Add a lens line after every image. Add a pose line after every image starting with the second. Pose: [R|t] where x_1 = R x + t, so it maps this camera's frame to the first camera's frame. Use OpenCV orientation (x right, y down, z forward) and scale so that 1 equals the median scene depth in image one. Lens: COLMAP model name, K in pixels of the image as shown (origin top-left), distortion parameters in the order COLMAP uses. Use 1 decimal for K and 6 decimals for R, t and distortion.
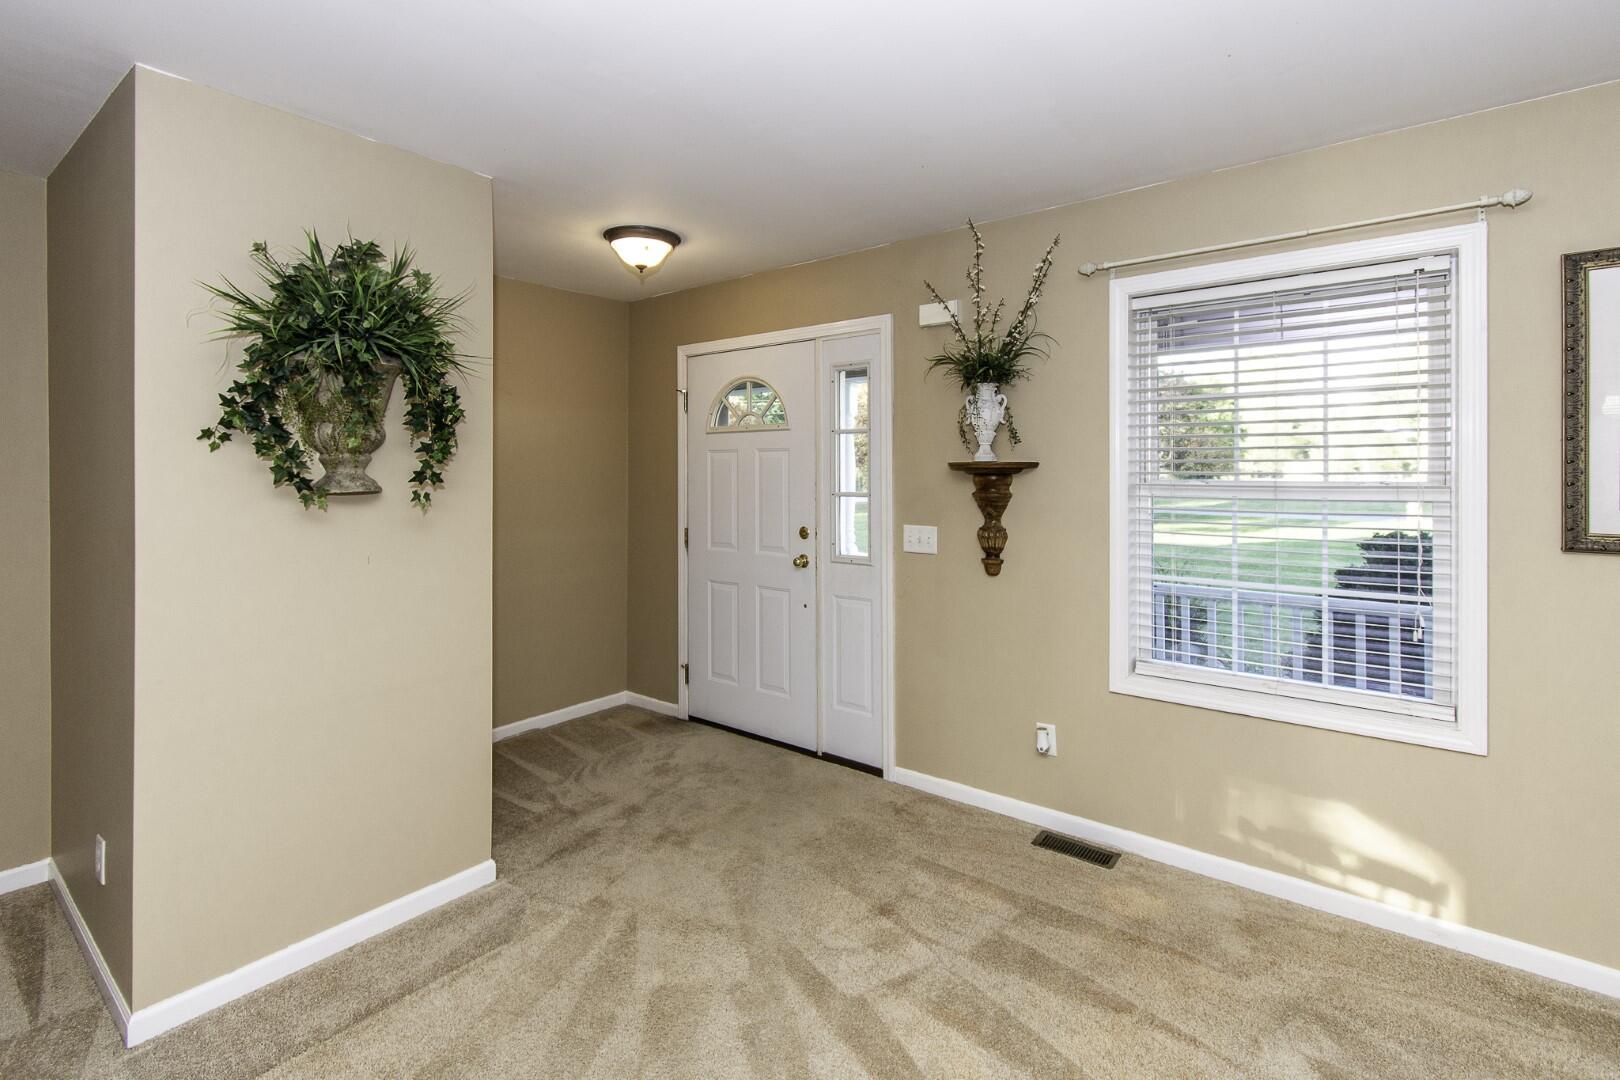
lens RADIAL K [[744.8, 0, 808.3], [0, 744.8, 472.2], [0, 0, 1]] dist [0.003067, -0.000674]
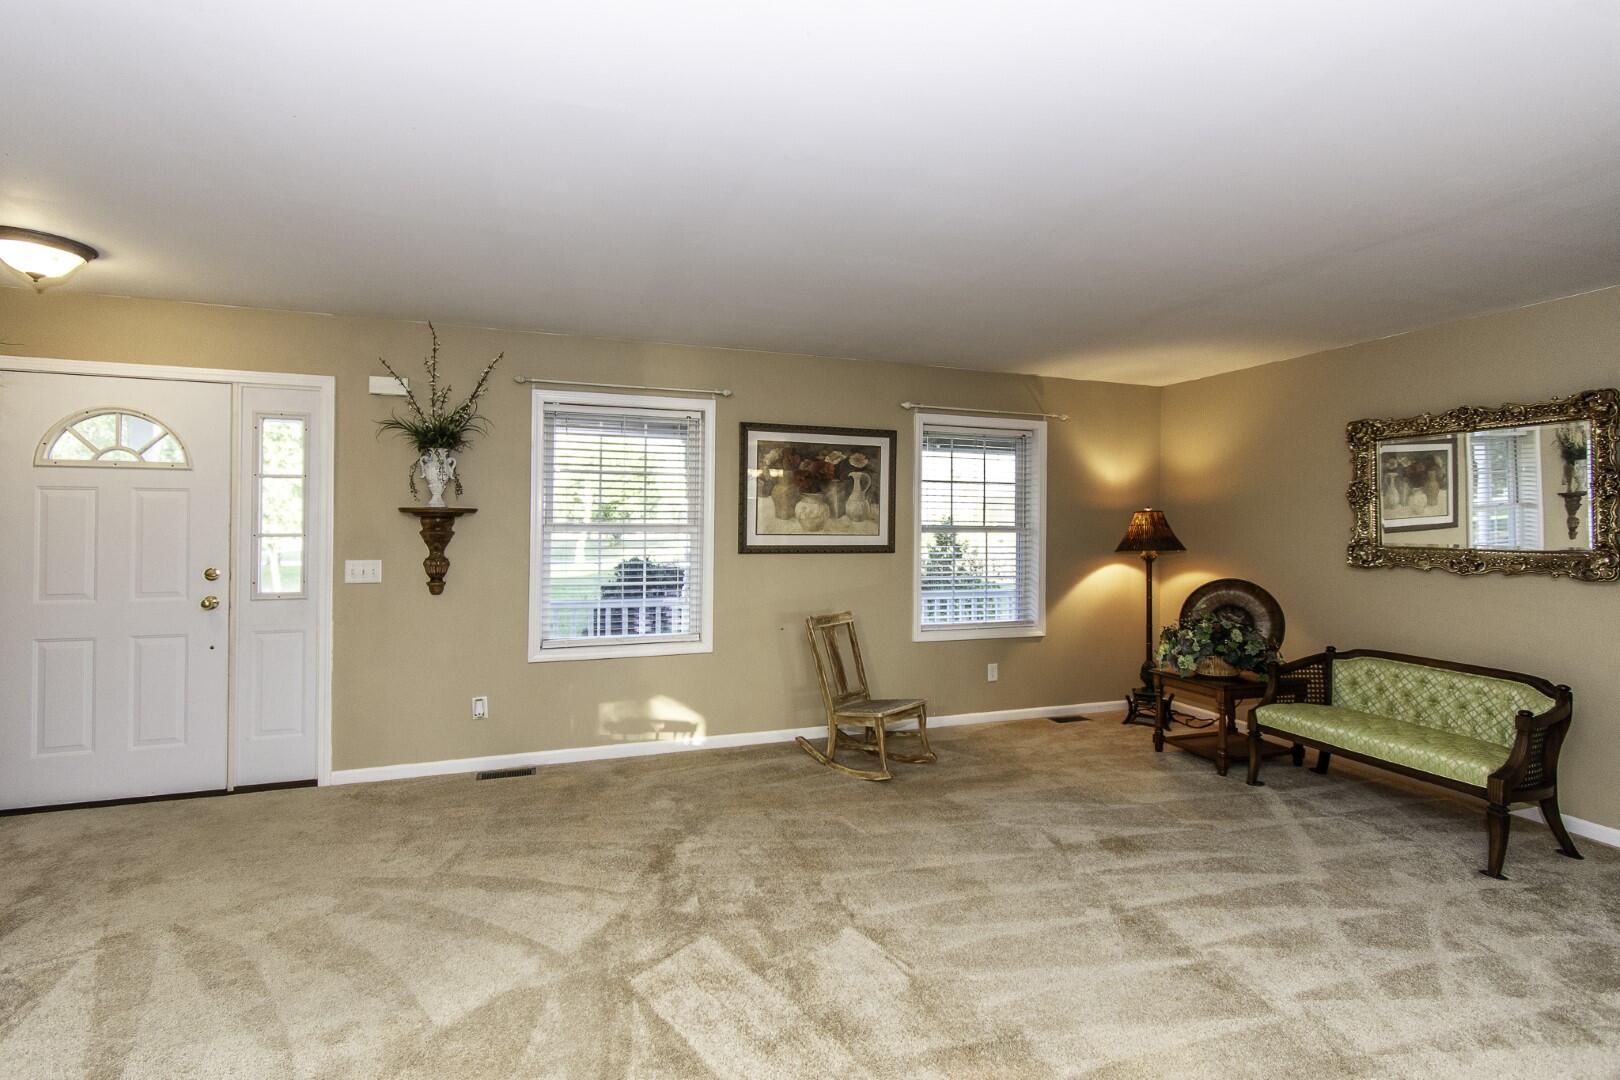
lens RADIAL K [[705.9, 0, 809.1], [0, 705.9, 527.4], [0, 0, 1]] dist [-0.001602, -0.000266]
pose [[0.544400, 0.005115, 0.838810, -0.442989], [-0.004155, 0.999986, -0.003402, 0.022670], [-0.838816, -0.001633, 0.544413, -0.225777]]
